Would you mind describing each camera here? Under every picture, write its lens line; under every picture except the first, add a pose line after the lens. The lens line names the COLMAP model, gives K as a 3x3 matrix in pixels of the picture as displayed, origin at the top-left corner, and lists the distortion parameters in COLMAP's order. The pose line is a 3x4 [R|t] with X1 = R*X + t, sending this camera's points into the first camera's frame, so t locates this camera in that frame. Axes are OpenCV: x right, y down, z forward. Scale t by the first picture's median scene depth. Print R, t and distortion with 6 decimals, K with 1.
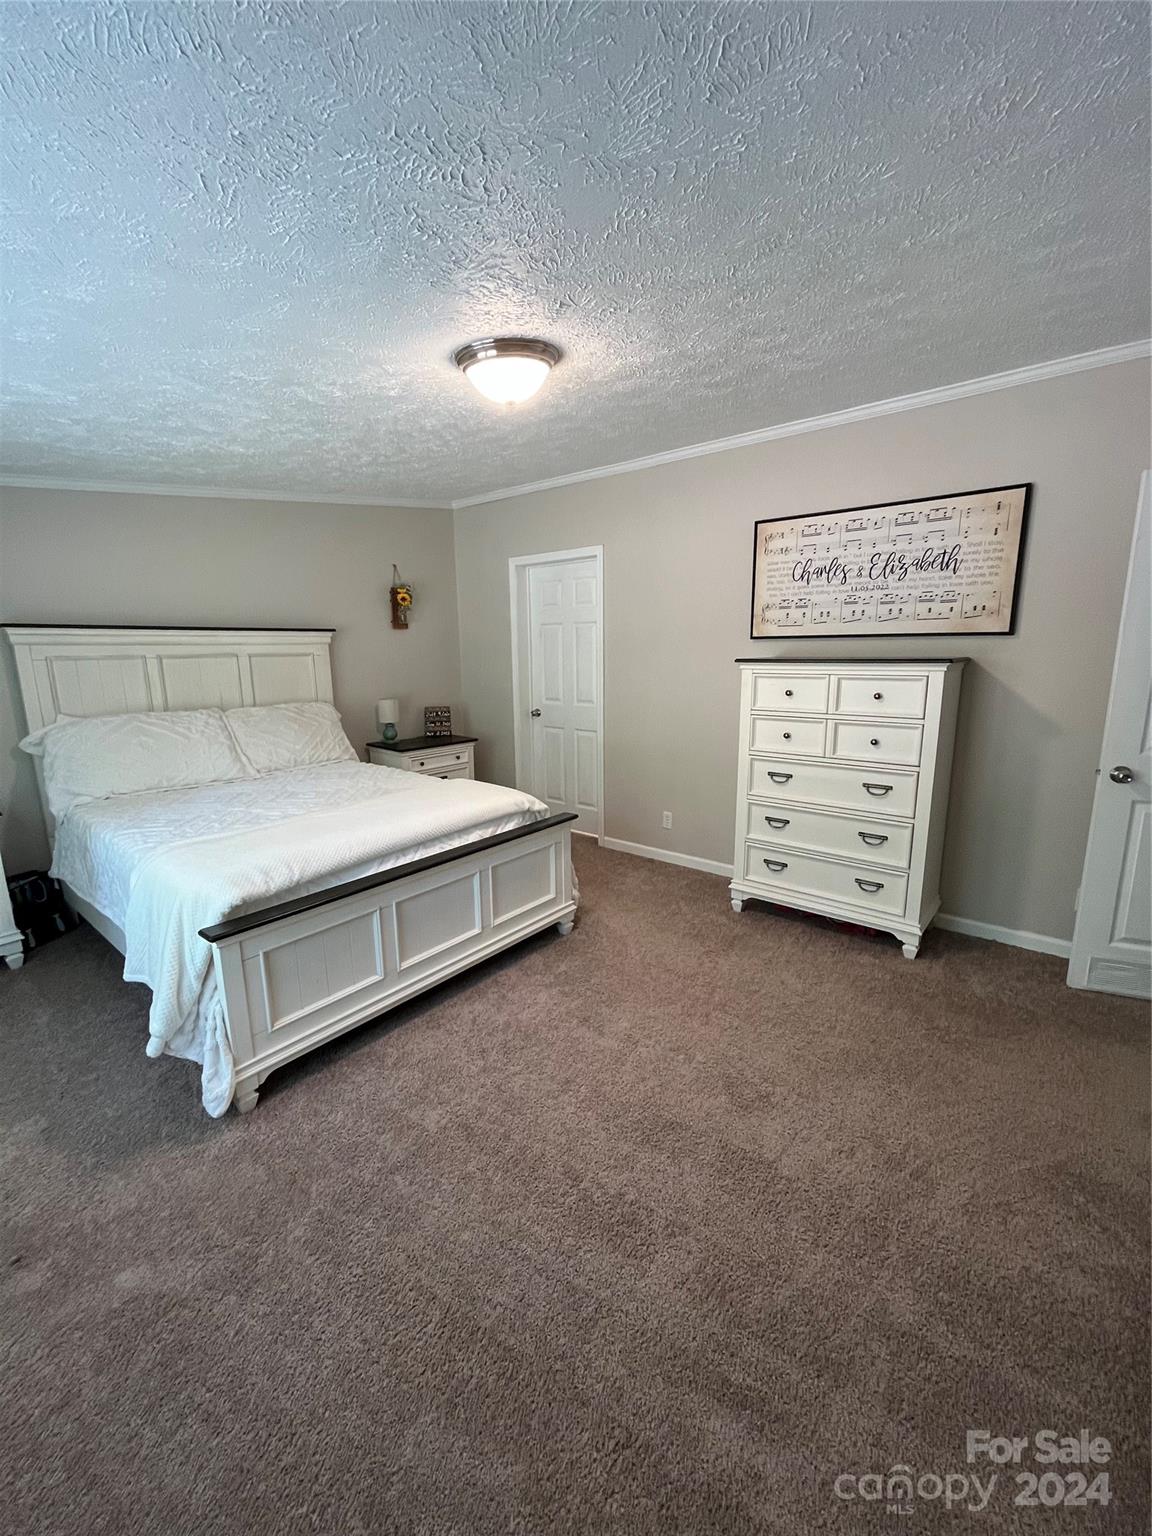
lens RADIAL K [[618.5, 0, 579.5], [0, 618.5, 769.6], [0, 0, 1]] dist [-0.001546, -0.000076]
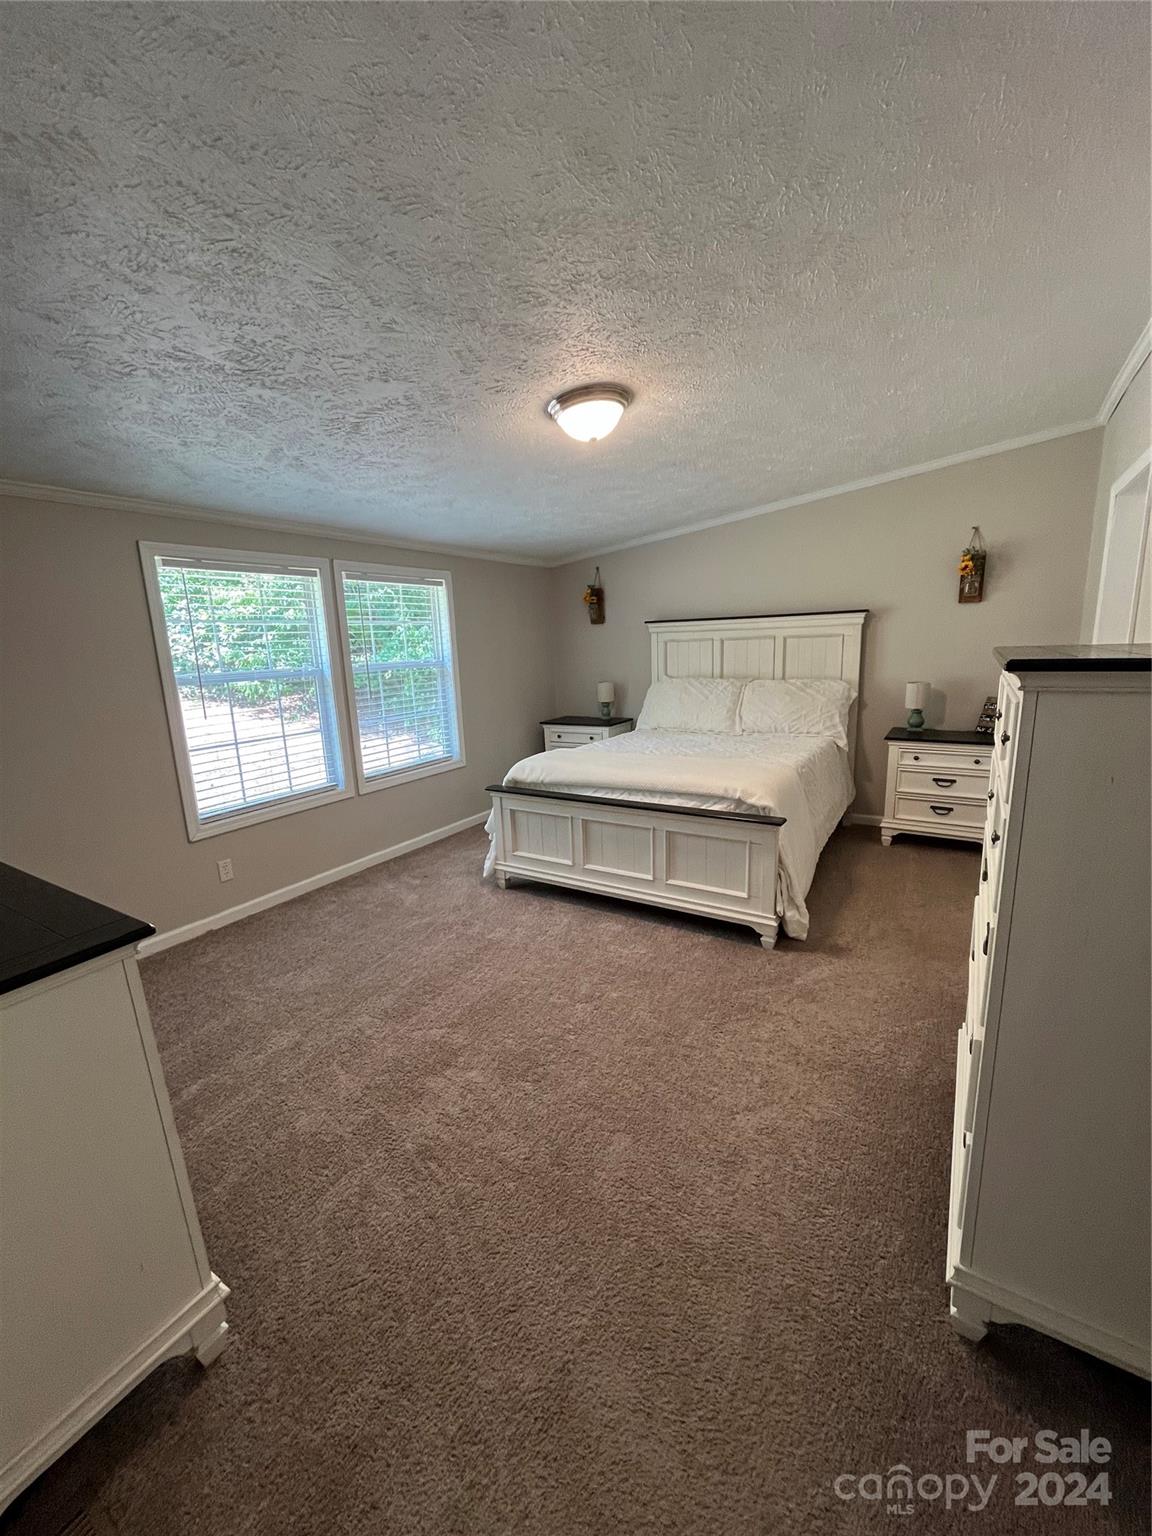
lens RADIAL K [[618.5, 0, 579.5], [0, 618.5, 769.6], [0, 0, 1]] dist [-0.001546, -0.000076]
pose [[0.126089, 0.205803, -0.970436, 0.769187], [-0.158002, 0.969922, 0.185165, -0.113749], [0.979355, 0.129984, 0.154814, 0.549938]]
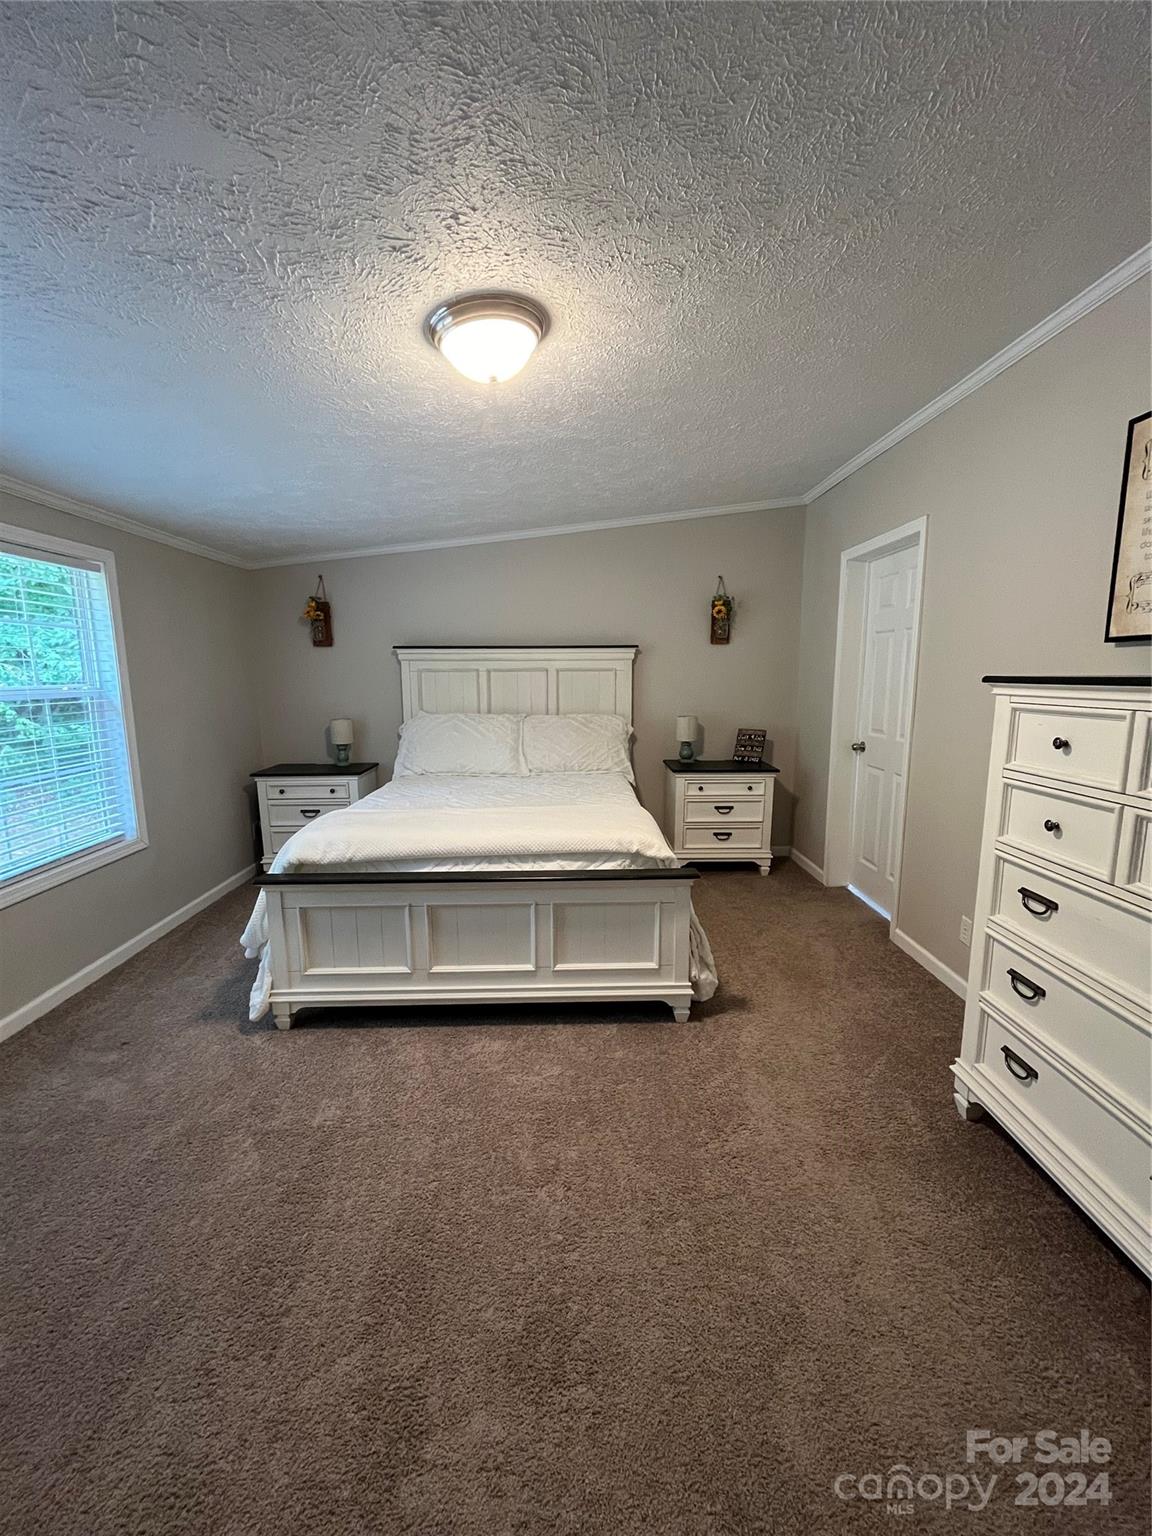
lens RADIAL K [[618.5, 0, 579.5], [0, 618.5, 769.6], [0, 0, 1]] dist [-0.001546, -0.000076]
pose [[0.651752, 0.124081, -0.748214, 0.441352], [-0.148933, 0.988257, 0.034156, -0.058311], [0.743666, 0.089173, 0.662578, 0.352965]]
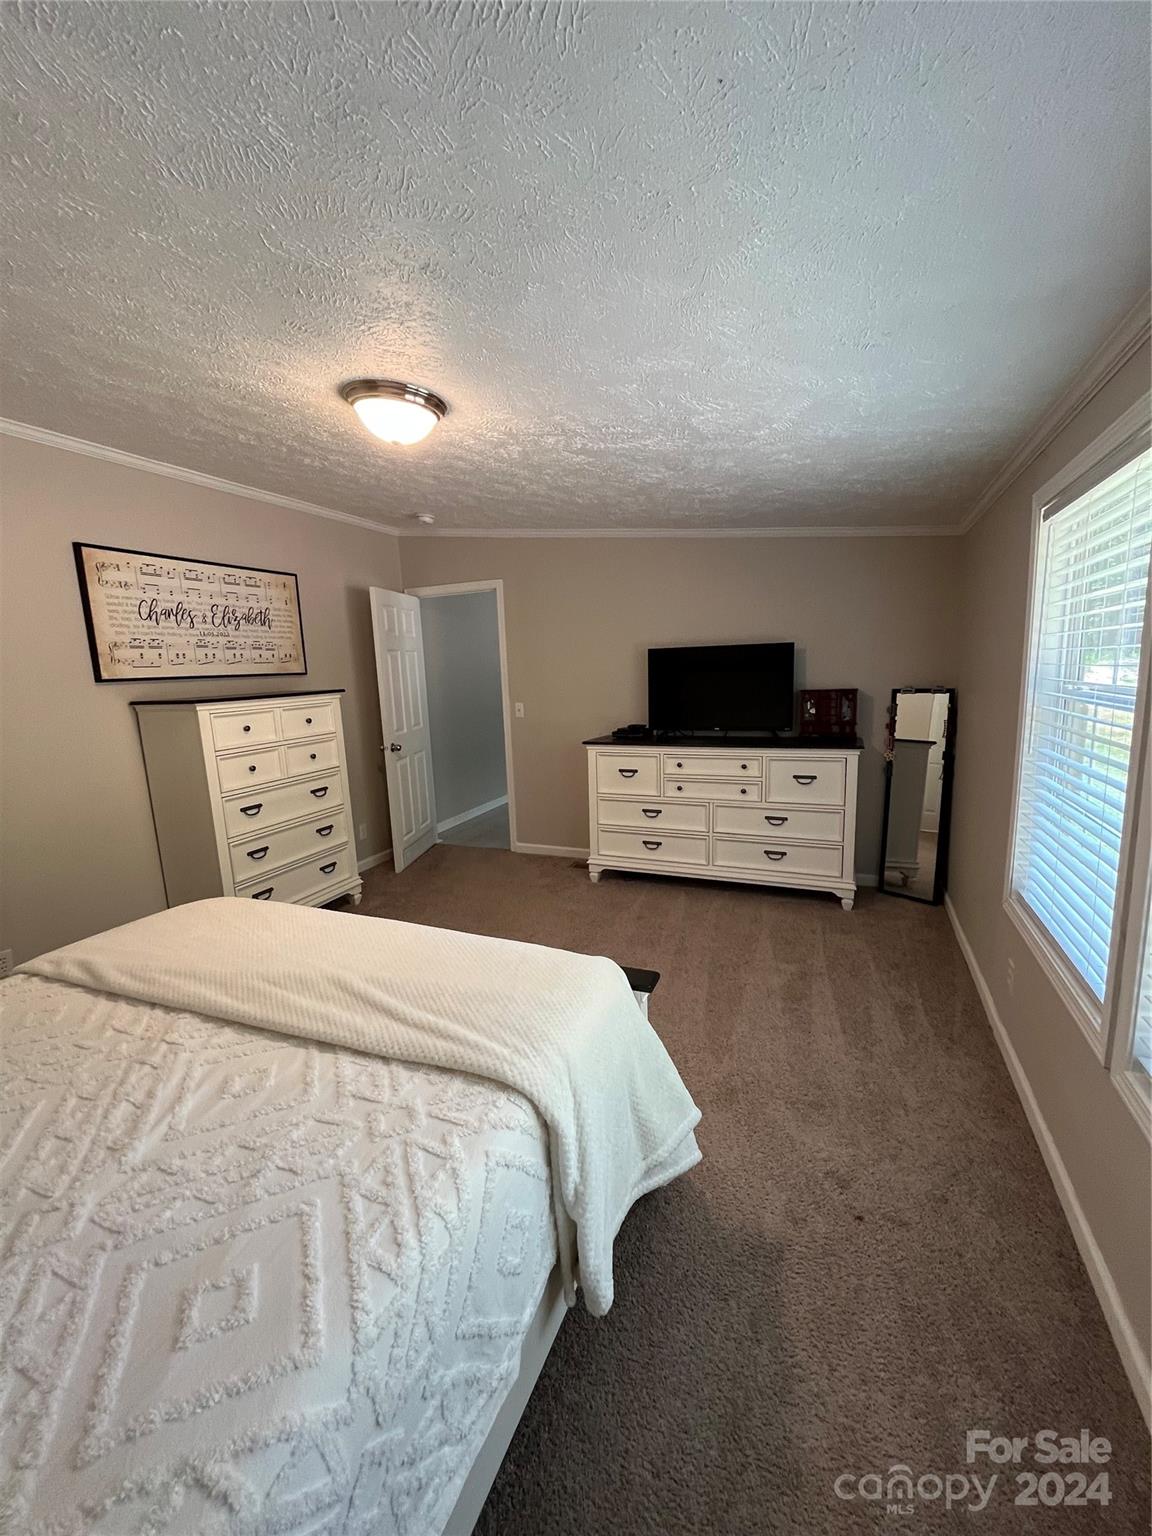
lens RADIAL K [[618.5, 0, 579.5], [0, 618.5, 769.6], [0, 0, 1]] dist [-0.001546, -0.000076]
pose [[-0.279010, -0.138923, 0.950186, -0.792471], [0.228796, 0.951368, 0.206279, -0.138078], [-0.932634, 0.274953, -0.233656, 0.700222]]
